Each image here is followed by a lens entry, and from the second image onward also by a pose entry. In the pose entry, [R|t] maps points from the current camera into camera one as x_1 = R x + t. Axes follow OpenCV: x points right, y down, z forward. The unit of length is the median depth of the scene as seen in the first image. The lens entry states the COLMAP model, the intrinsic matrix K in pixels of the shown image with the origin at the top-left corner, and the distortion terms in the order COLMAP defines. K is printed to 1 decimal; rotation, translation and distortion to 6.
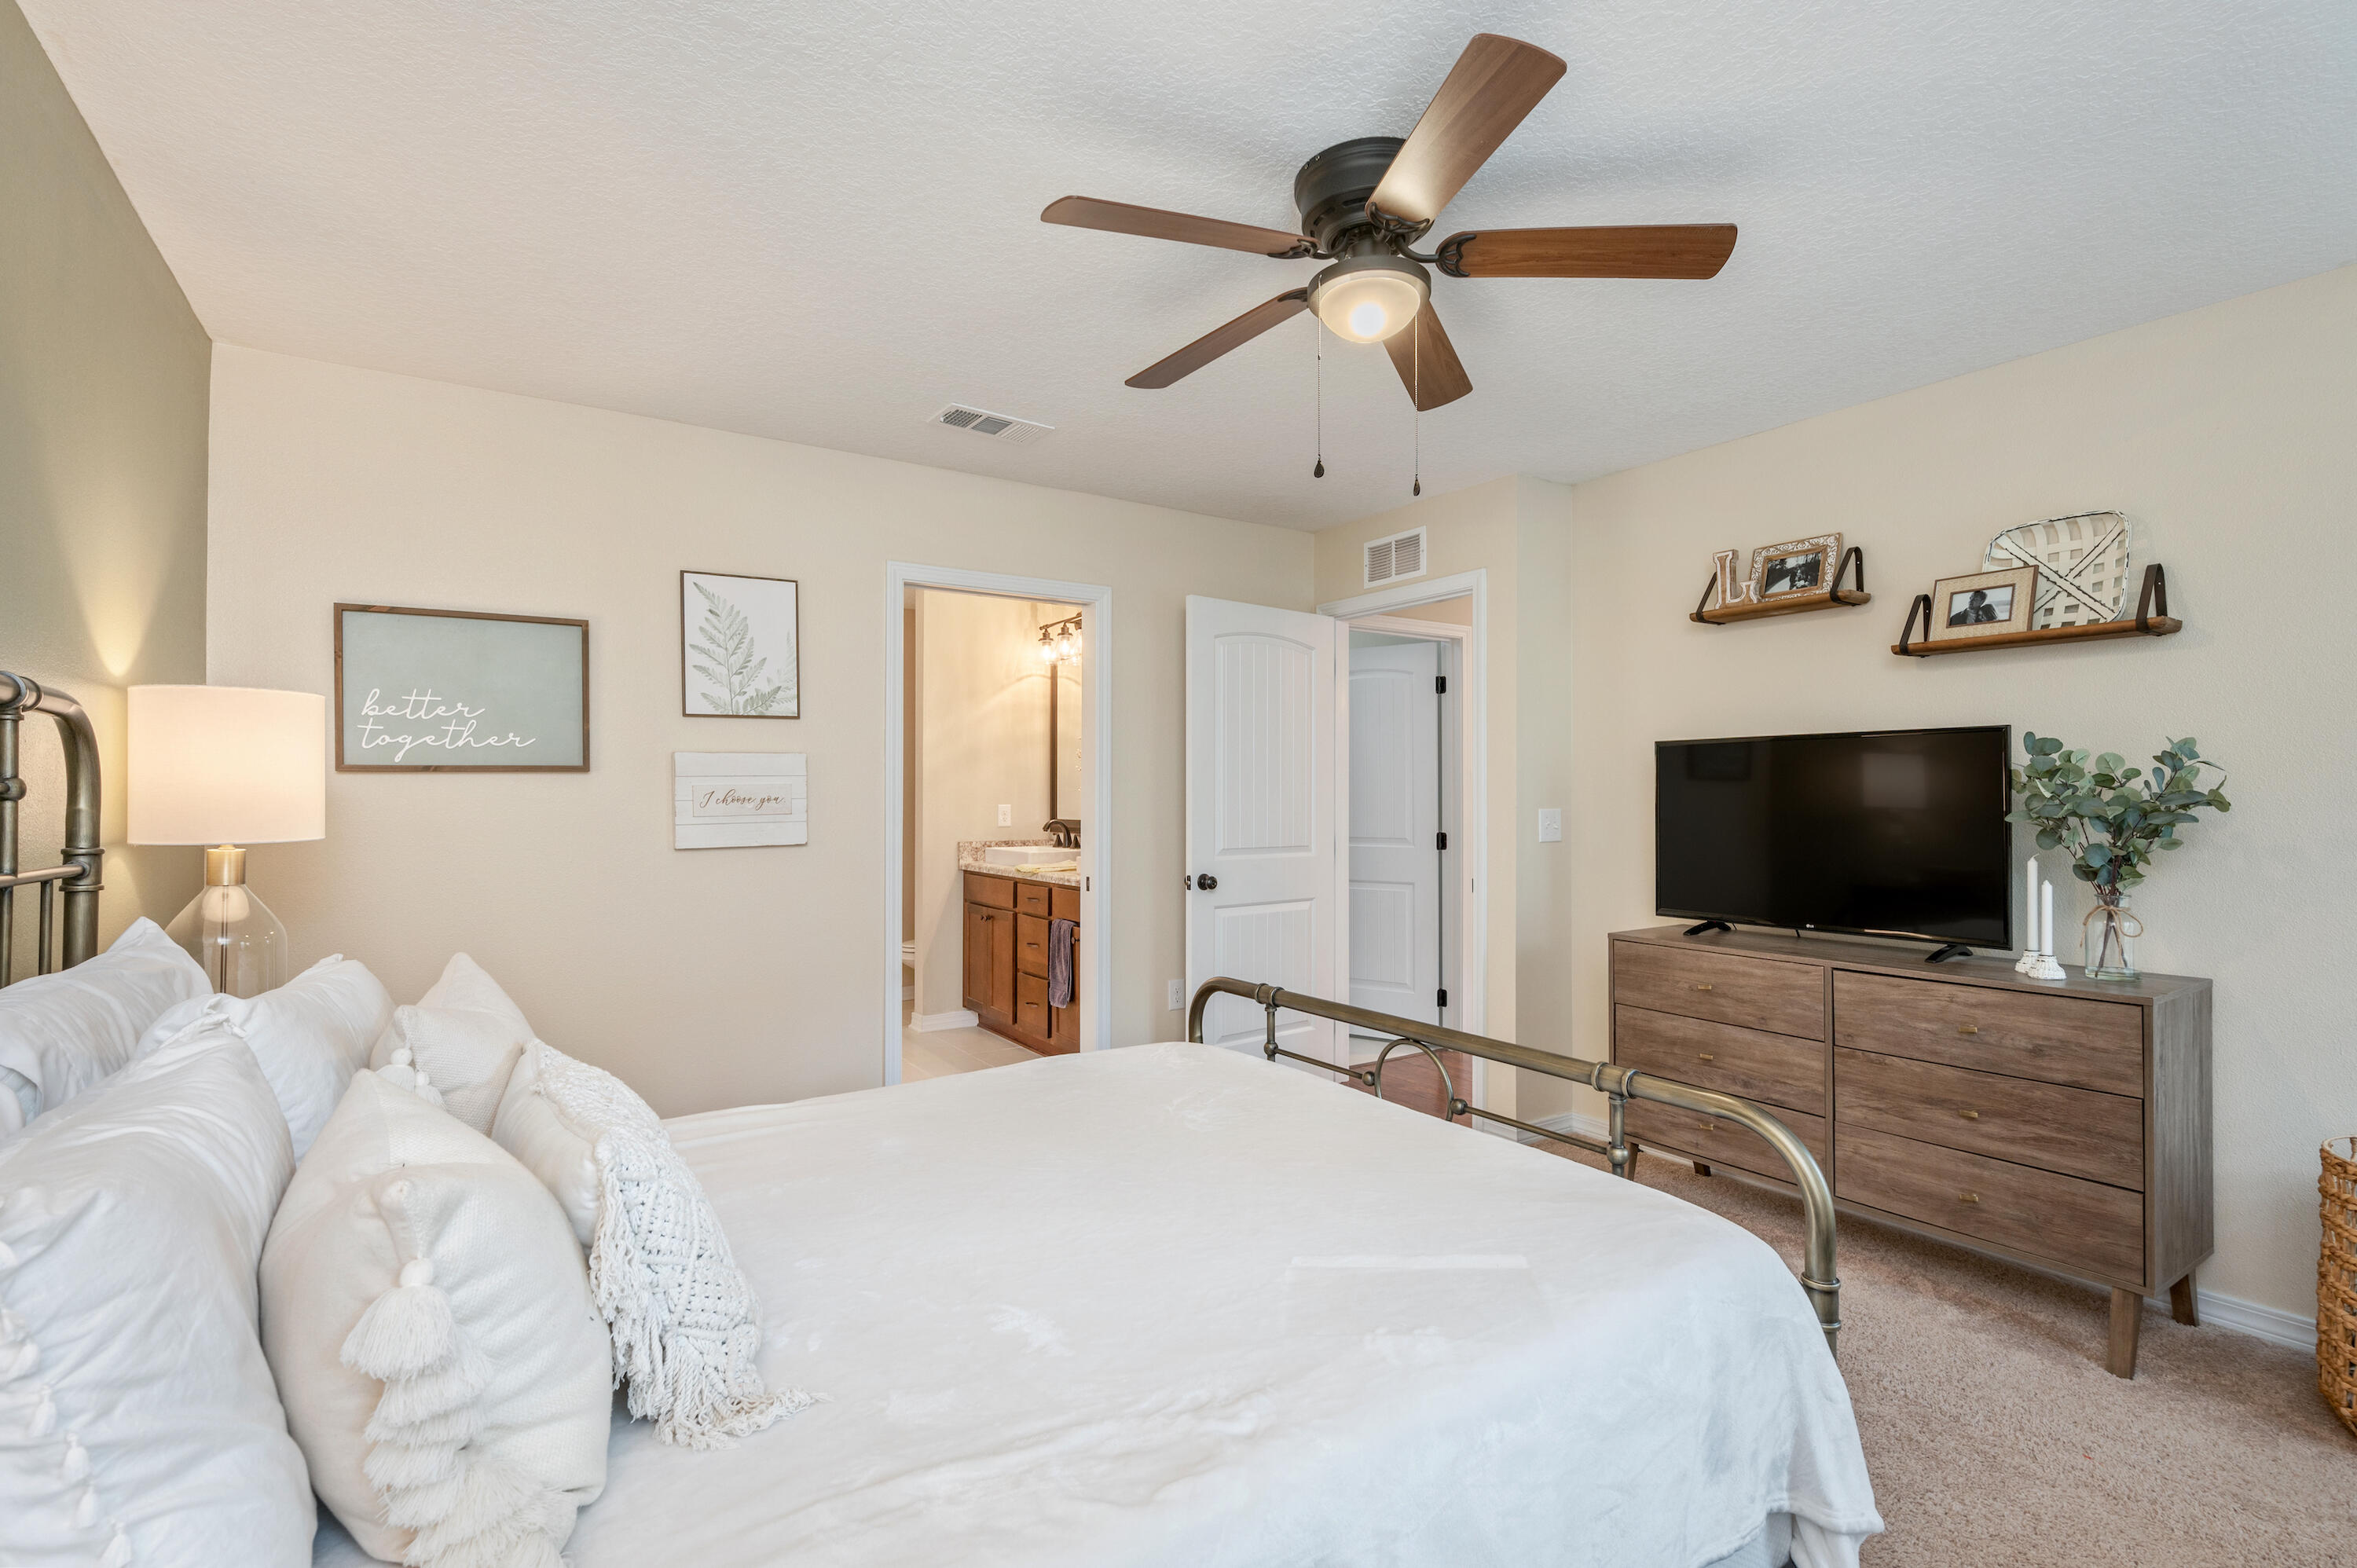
lens RADIAL K [[1029.0, 0, 1189.8], [0, 1029.0, 795.8], [0, 0, 1]] dist [-0.002245, -0.000952]
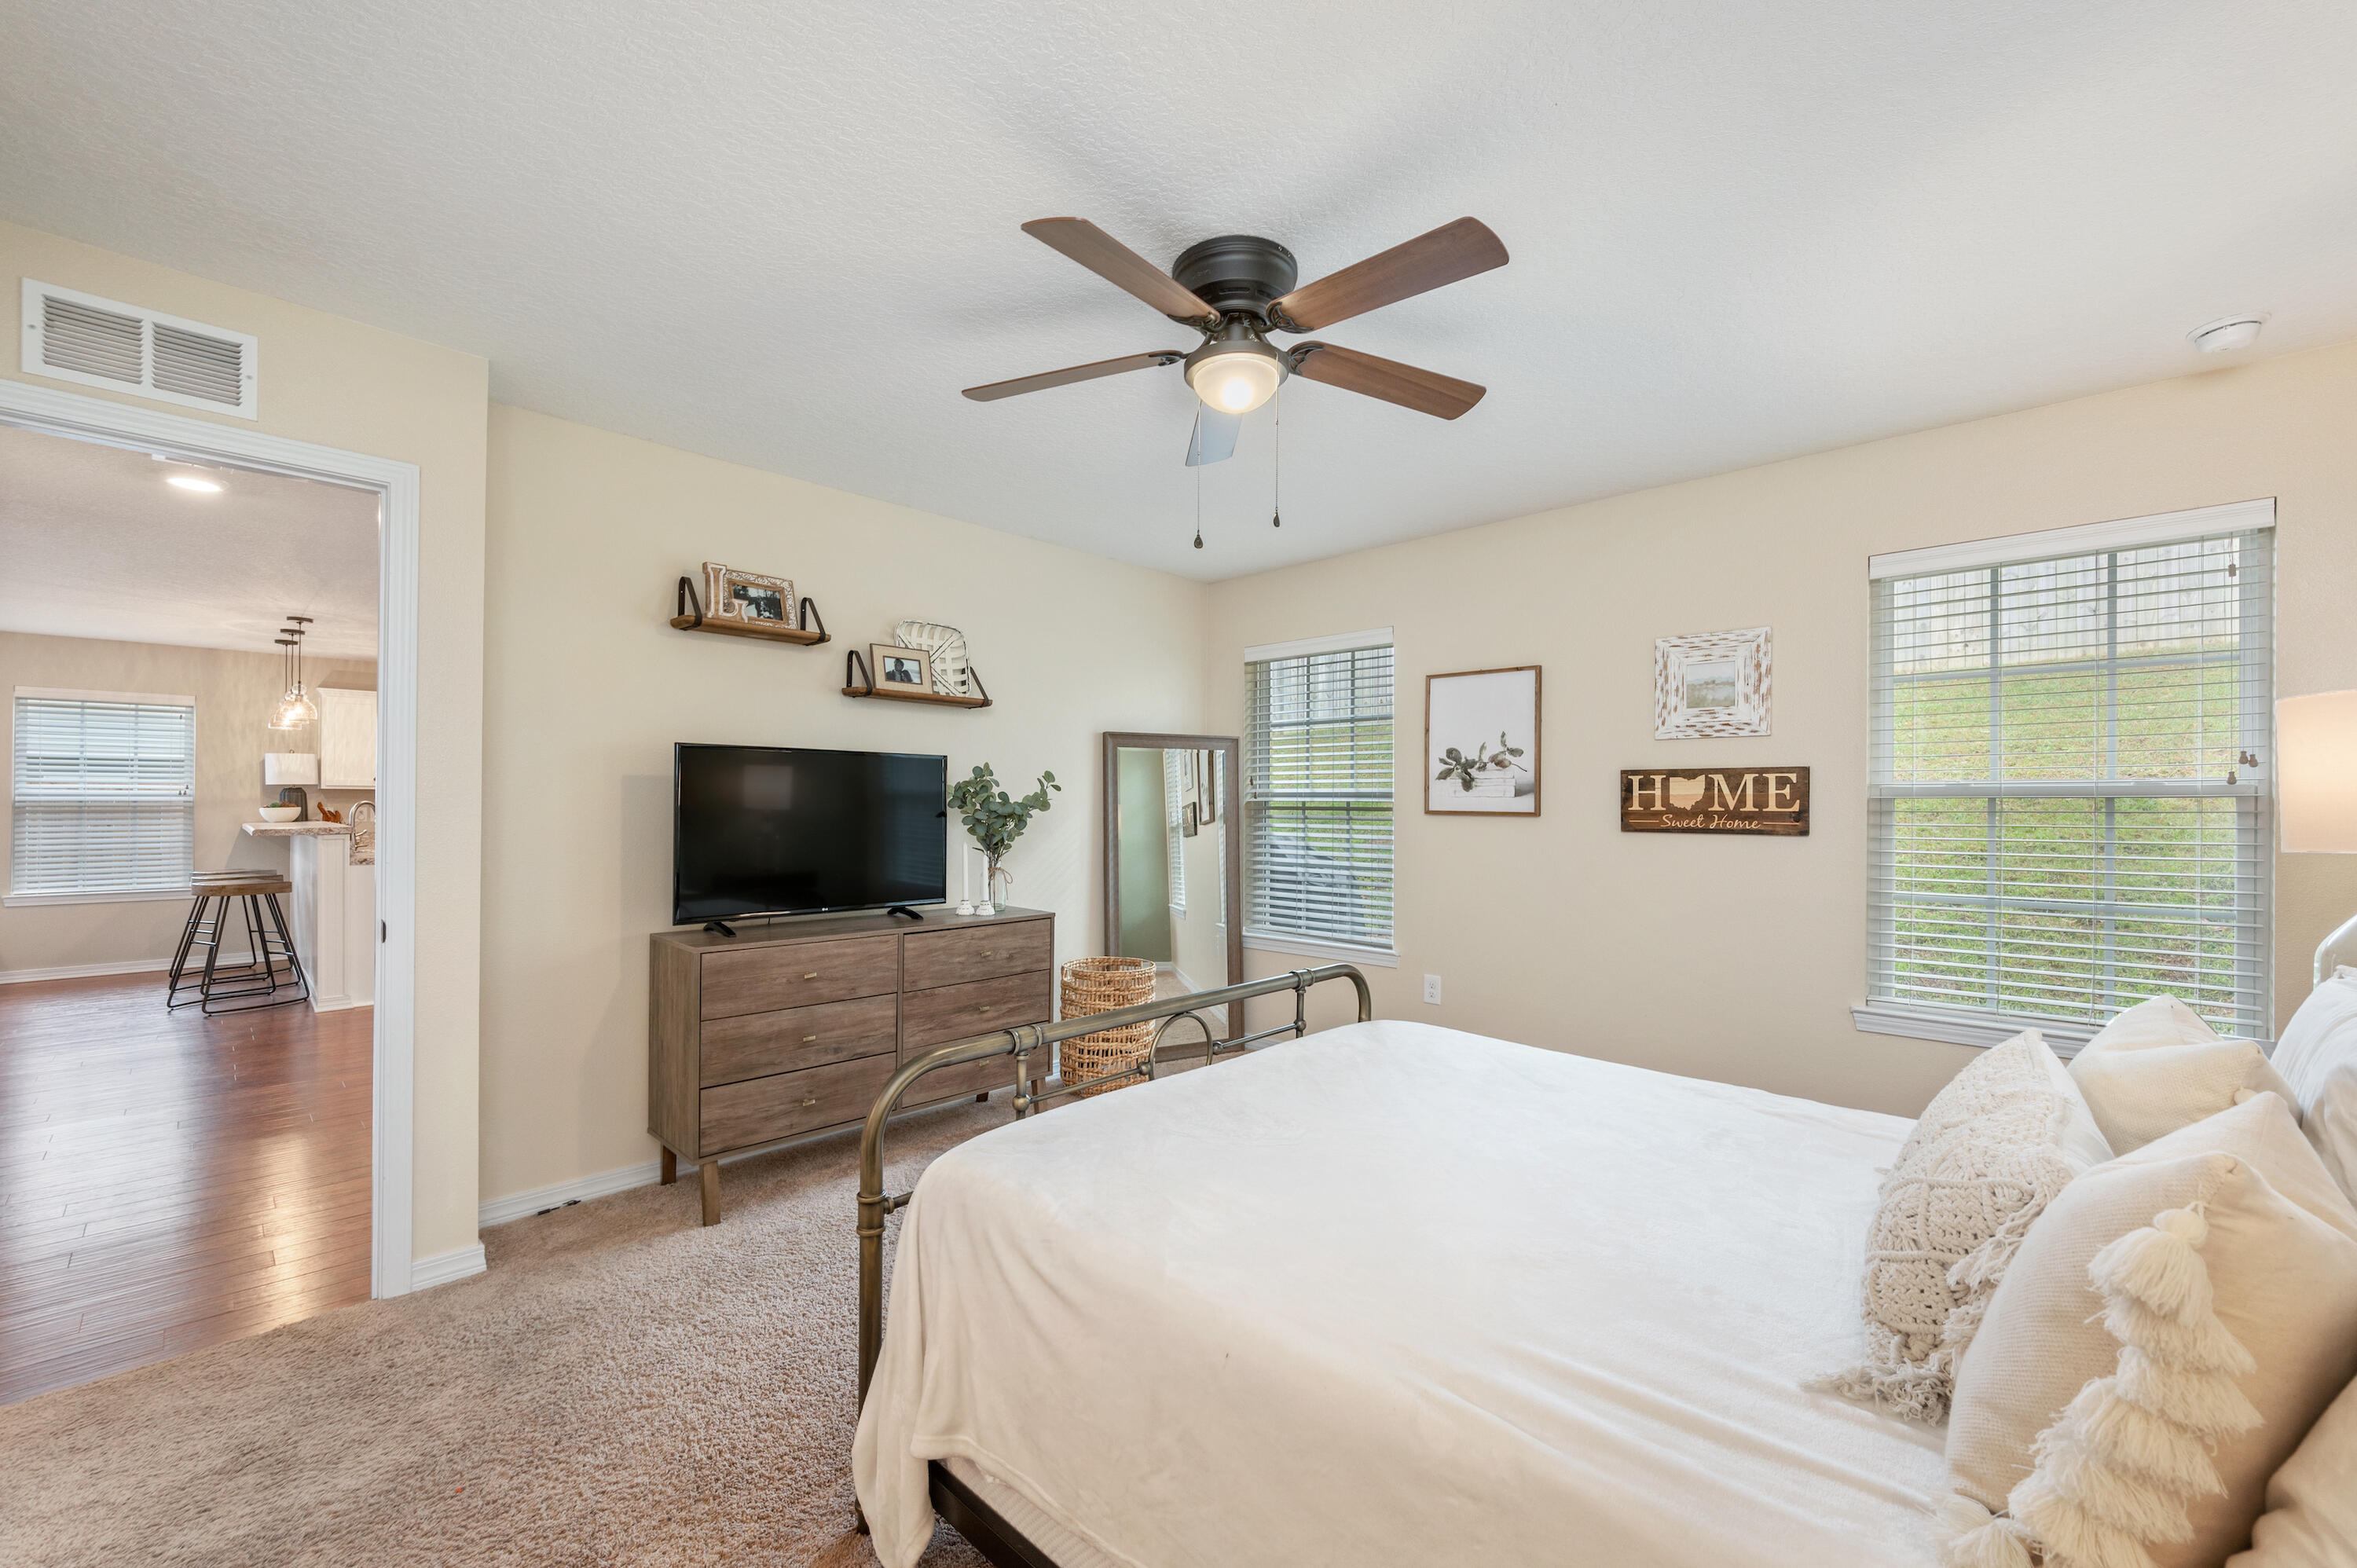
lens RADIAL K [[954.2, 0, 1176.8], [0, 954.2, 794.8], [0, 0, 1]] dist [-0.014206, 0.000541]
pose [[-0.210564, 0.007100, 0.977554, -0.618274], [-0.010718, 0.999897, -0.009571, -0.000918], [-0.977521, -0.012492, -0.210466, 0.899803]]
